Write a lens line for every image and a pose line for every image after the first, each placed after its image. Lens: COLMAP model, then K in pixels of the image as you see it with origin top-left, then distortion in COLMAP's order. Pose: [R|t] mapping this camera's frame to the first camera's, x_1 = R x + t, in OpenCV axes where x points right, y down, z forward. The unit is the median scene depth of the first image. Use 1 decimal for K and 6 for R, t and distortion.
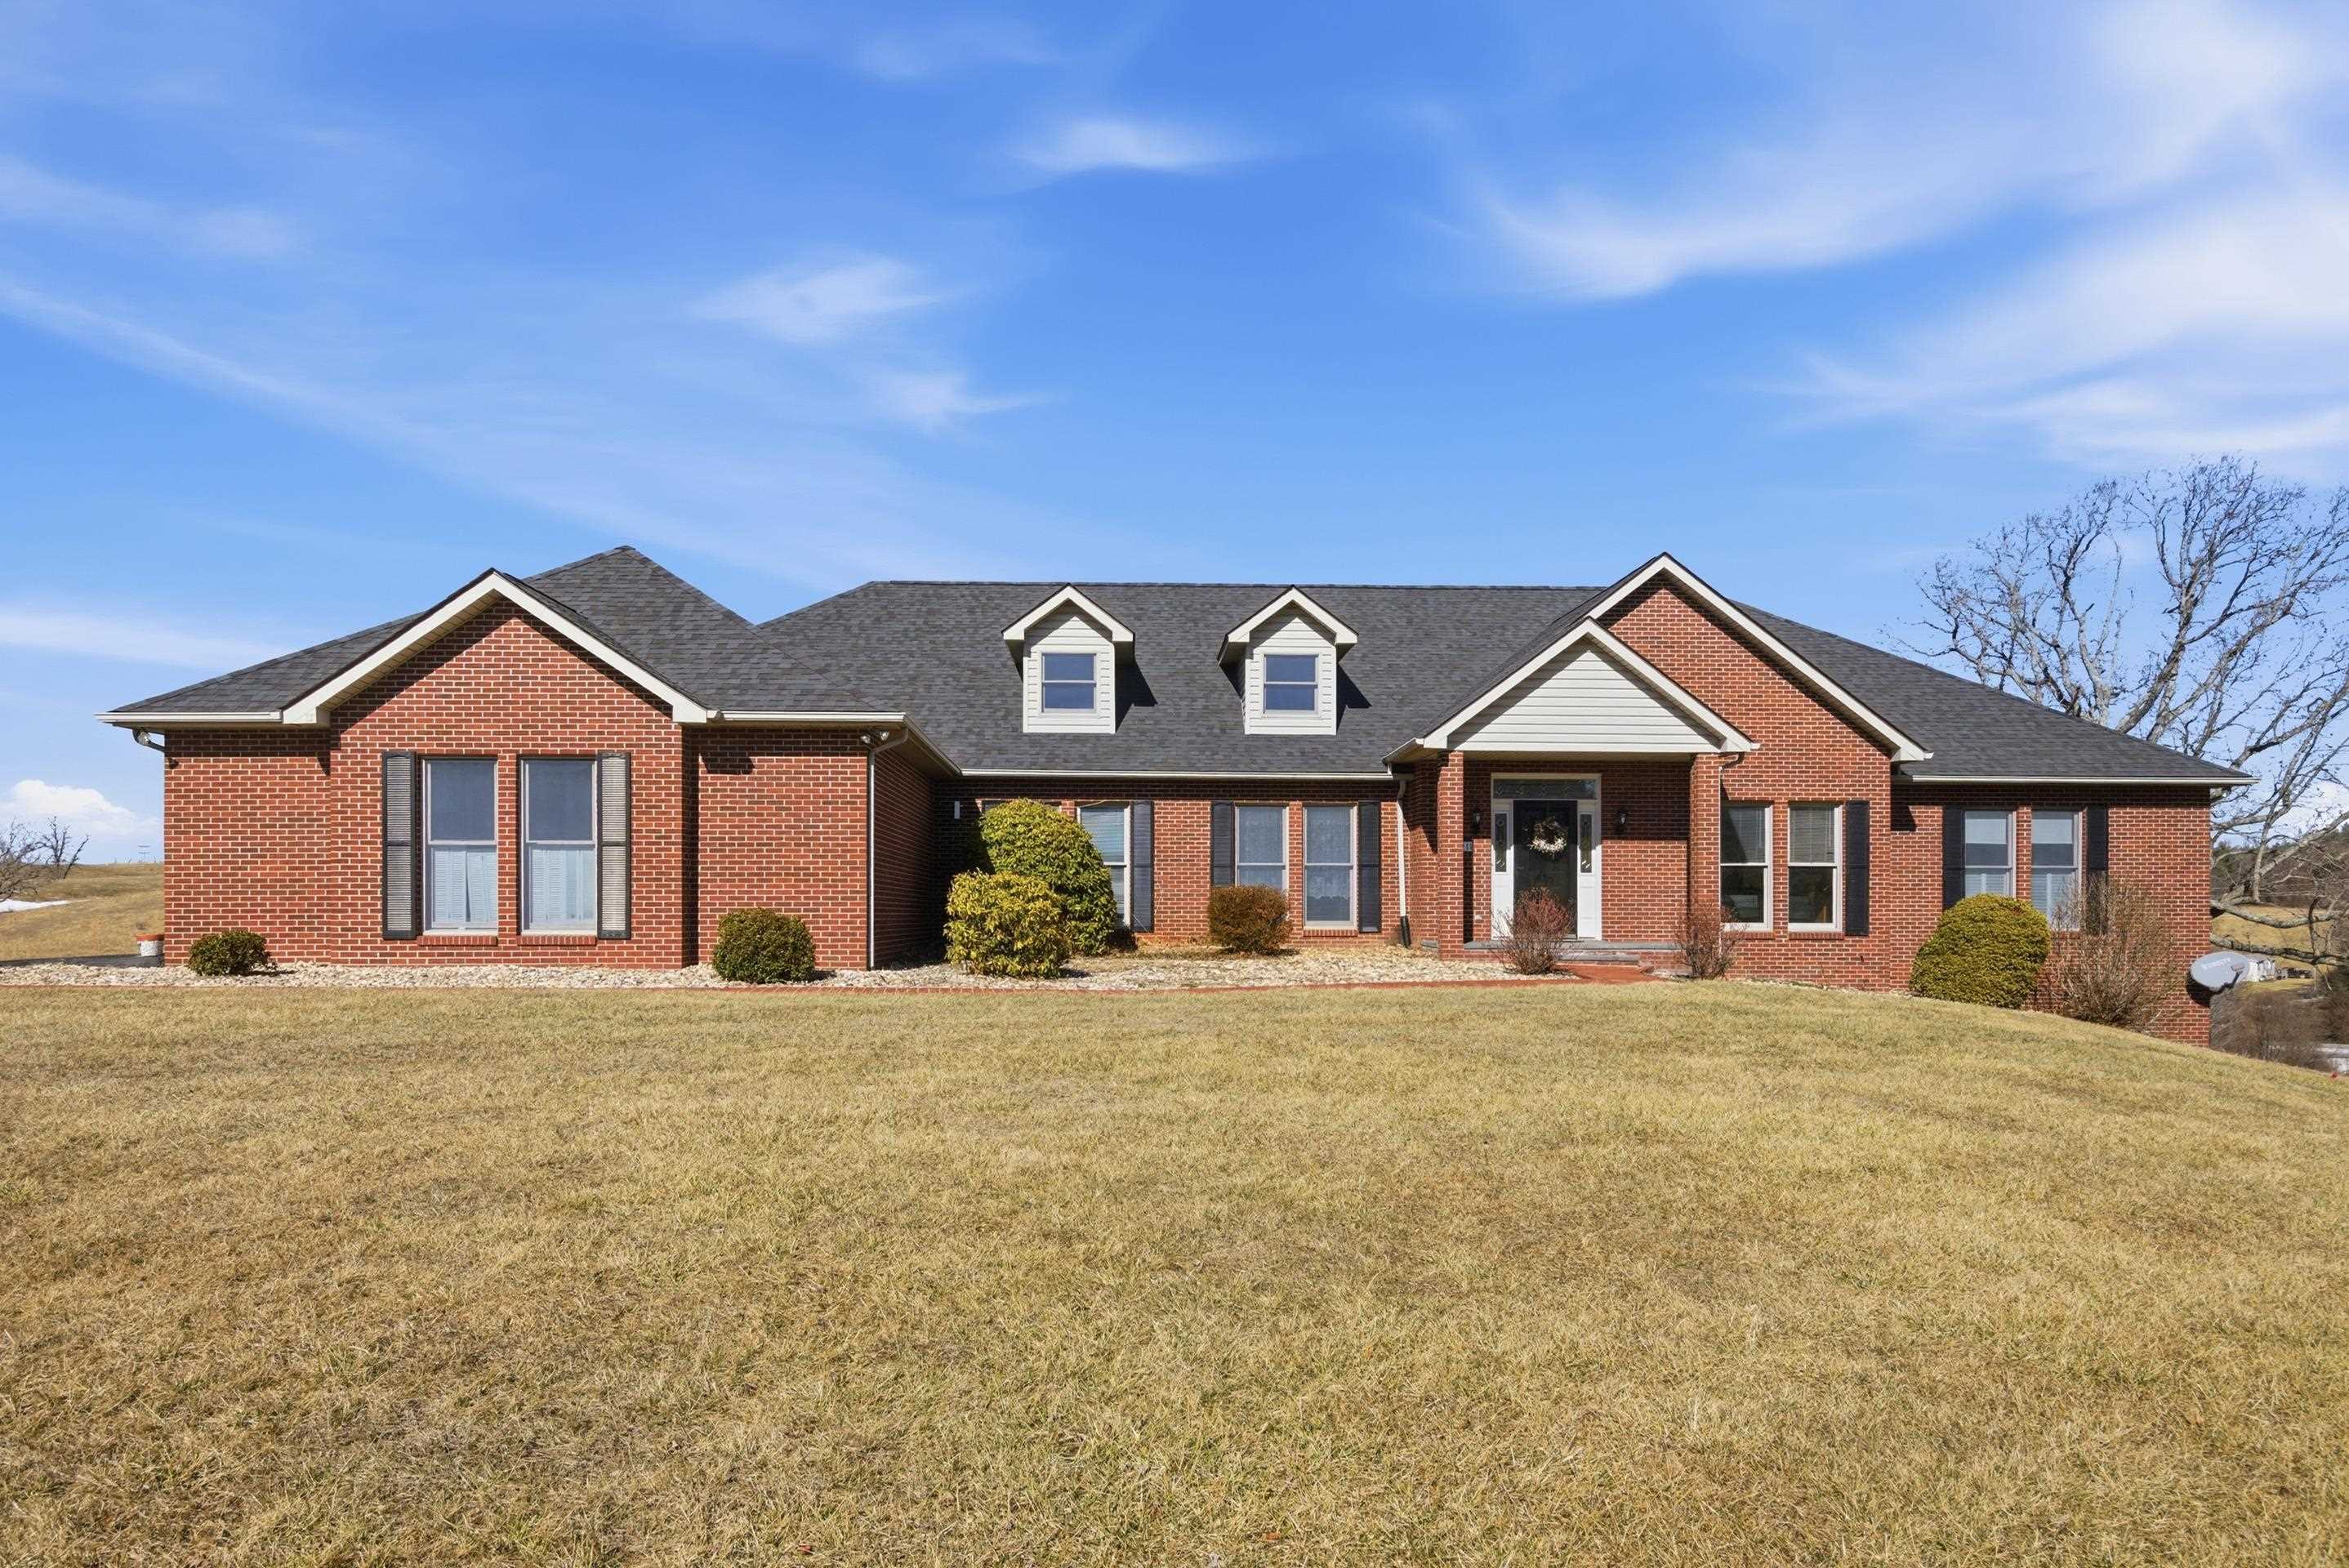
lens RADIAL K [[1512.3, 0, 1163.6], [0, 1512.3, 875.5], [0, 0, 1]] dist [0.002917, -0.000963]
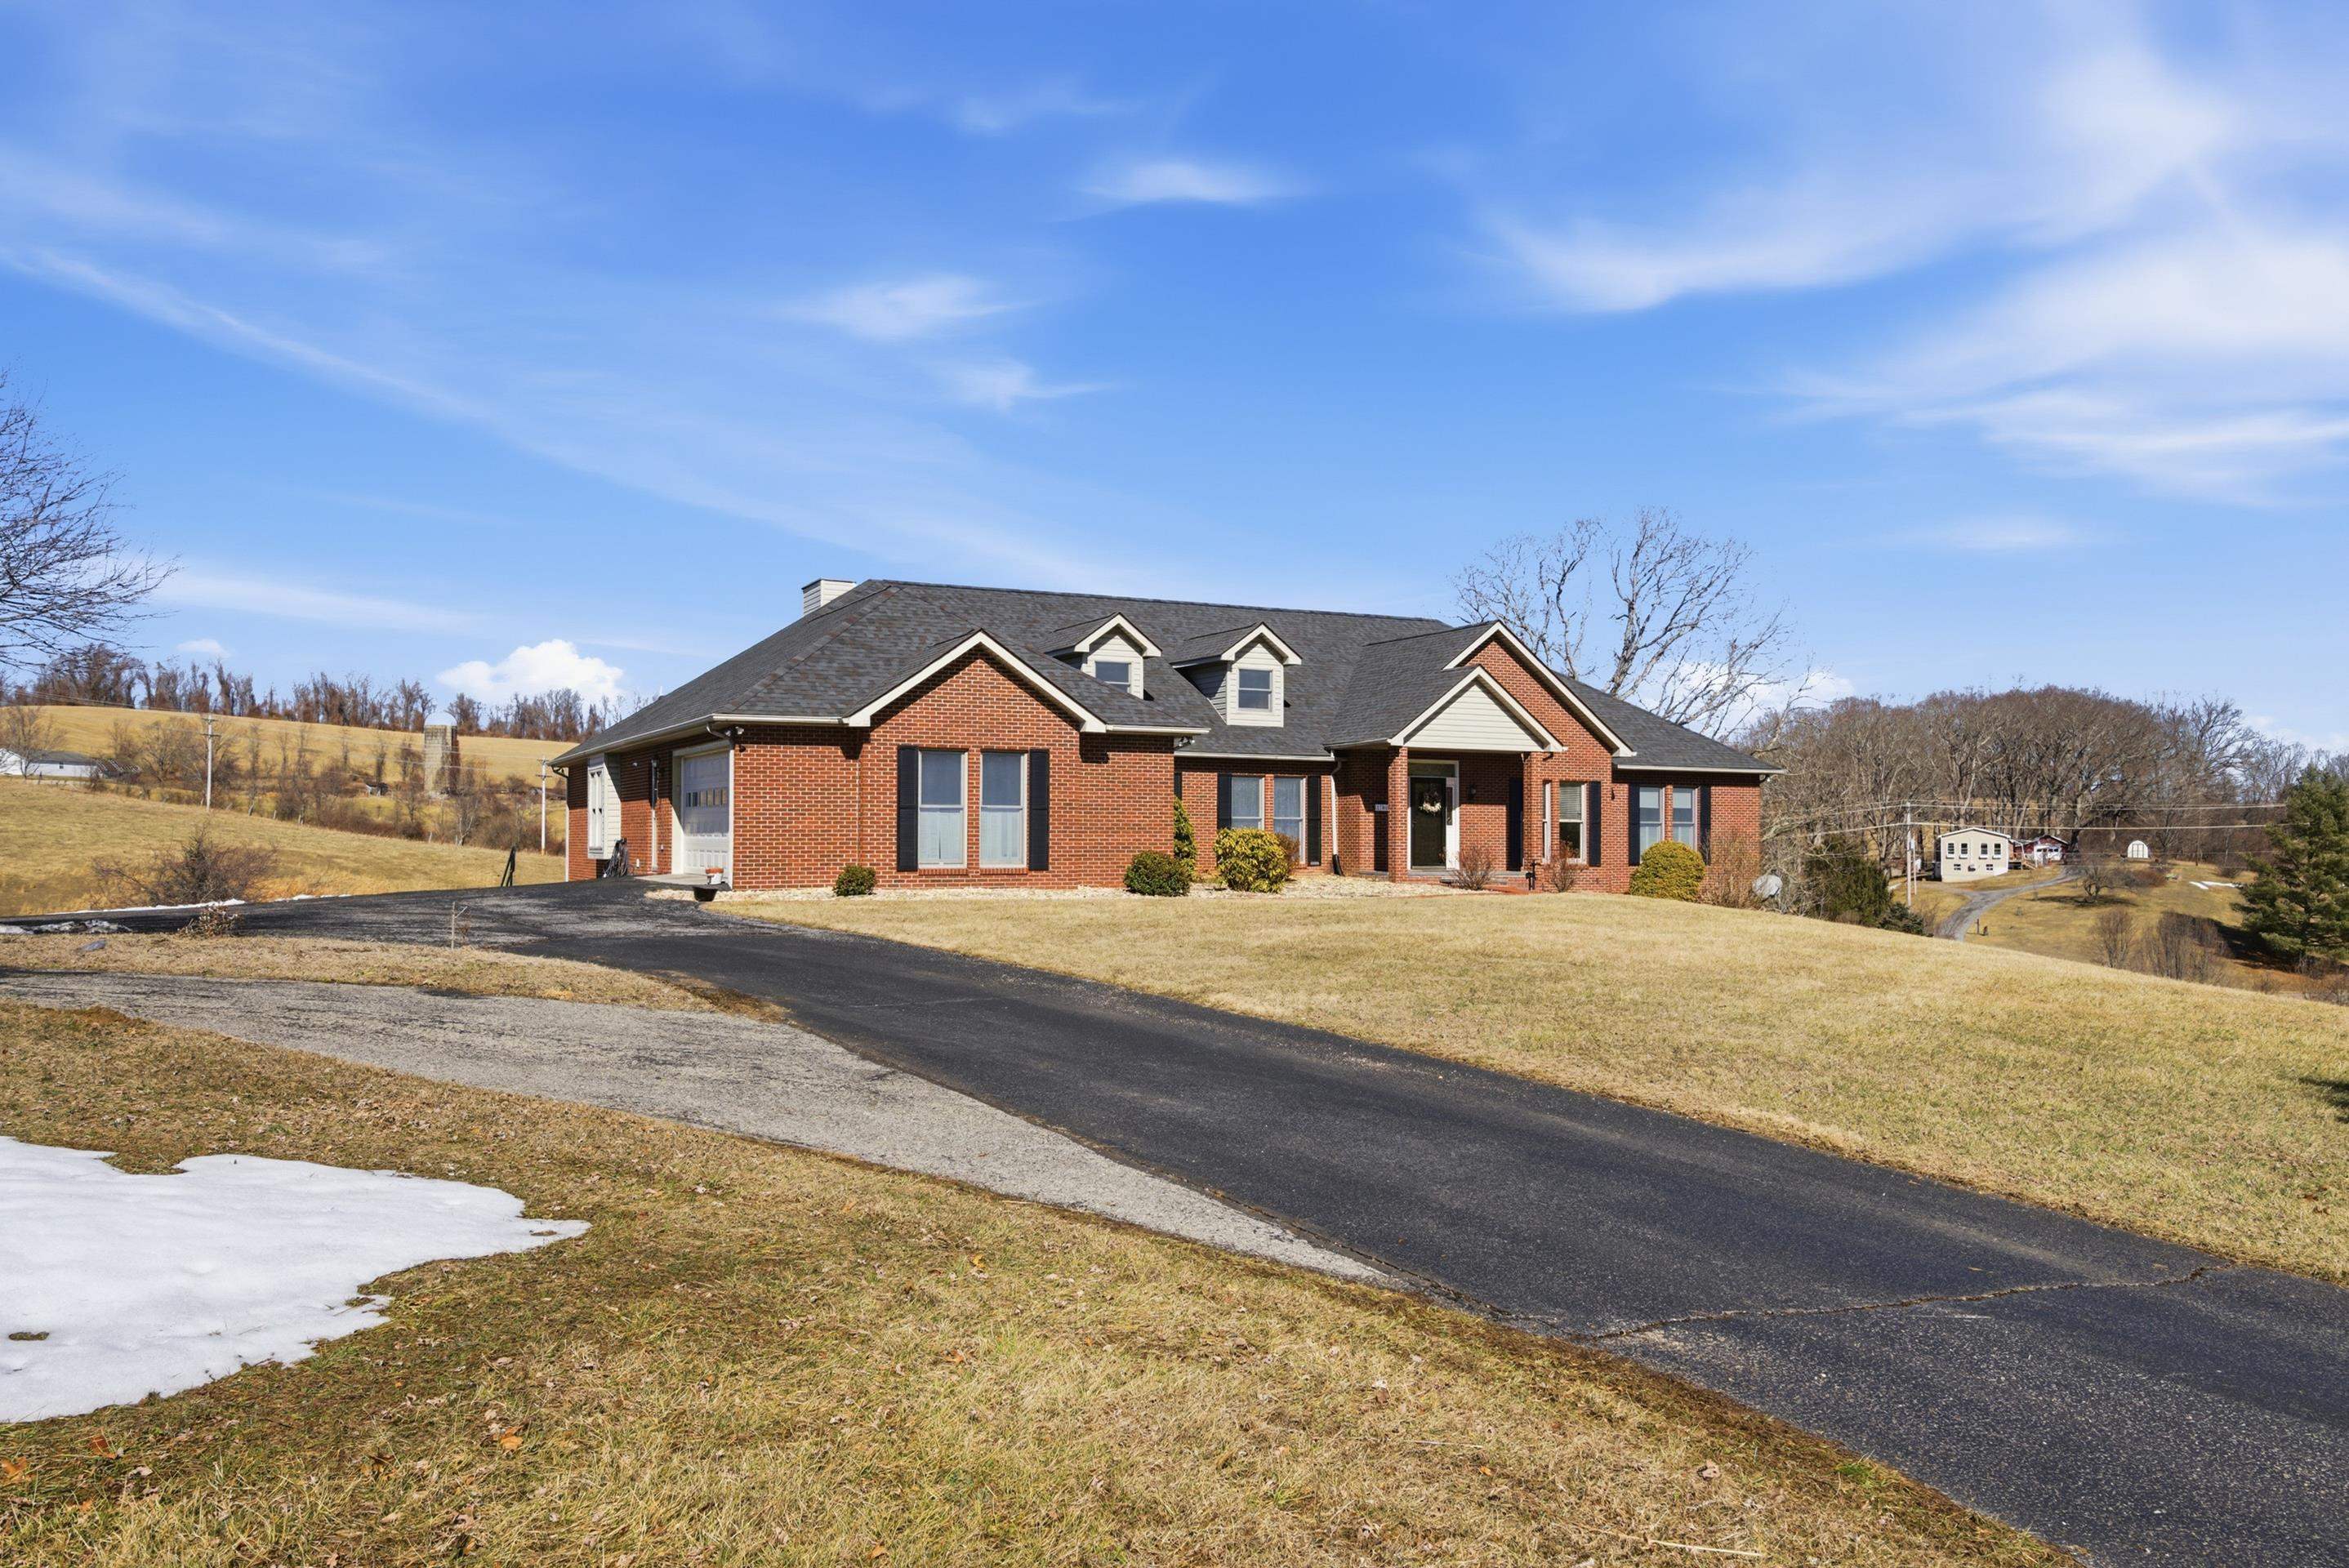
lens RADIAL K [[1750.6, 0, 1174.5], [0, 1750.6, 784.0], [0, 0, 1]] dist [0.013301, 0.000096]
pose [[0.910948, 0.014979, 0.412249, -0.695904], [-0.009681, 0.999842, -0.014936, -0.014533], [-0.412407, 0.009615, 0.910949, -0.486302]]
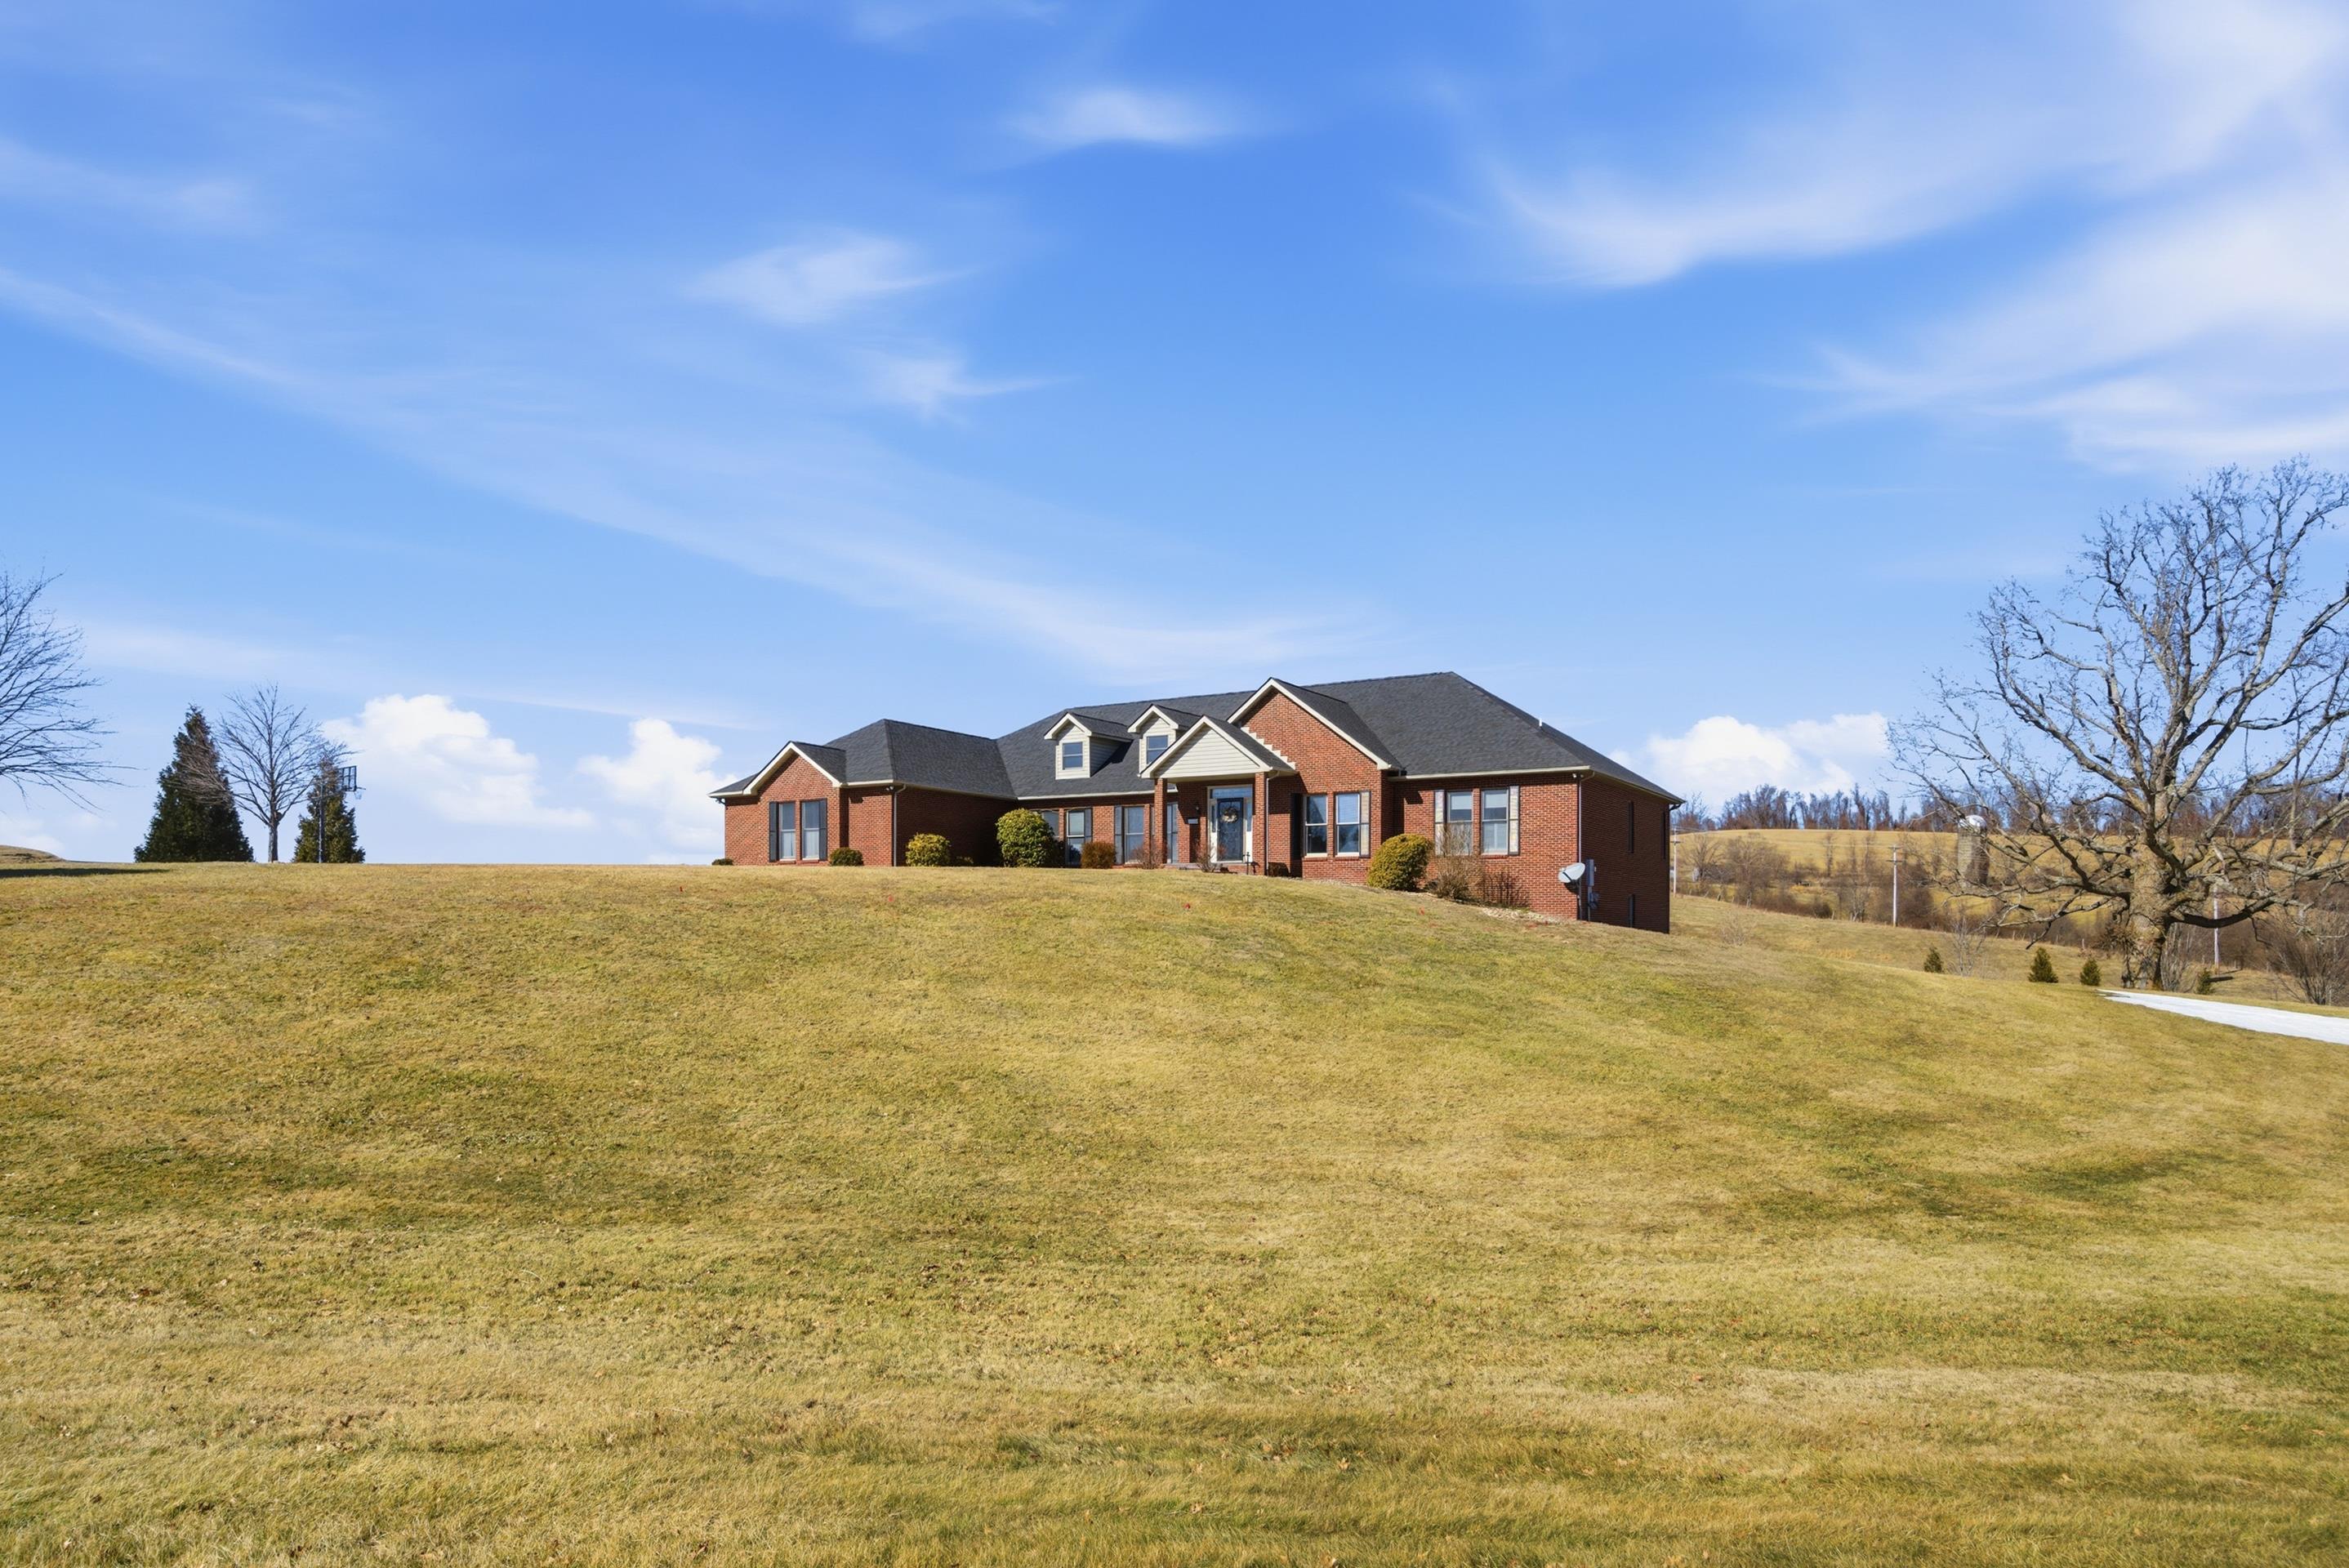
lens RADIAL K [[1456.7, 0, 1174.5], [0, 1456.7, 784.0], [0, 0, 1]] dist [-0.005143, -0.000782]
pose [[0.836802, -0.054913, -0.544745, 1.296367], [0.009483, 0.996262, -0.085862, 0.105178], [0.547424, 0.066684, 0.834195, -0.747803]]
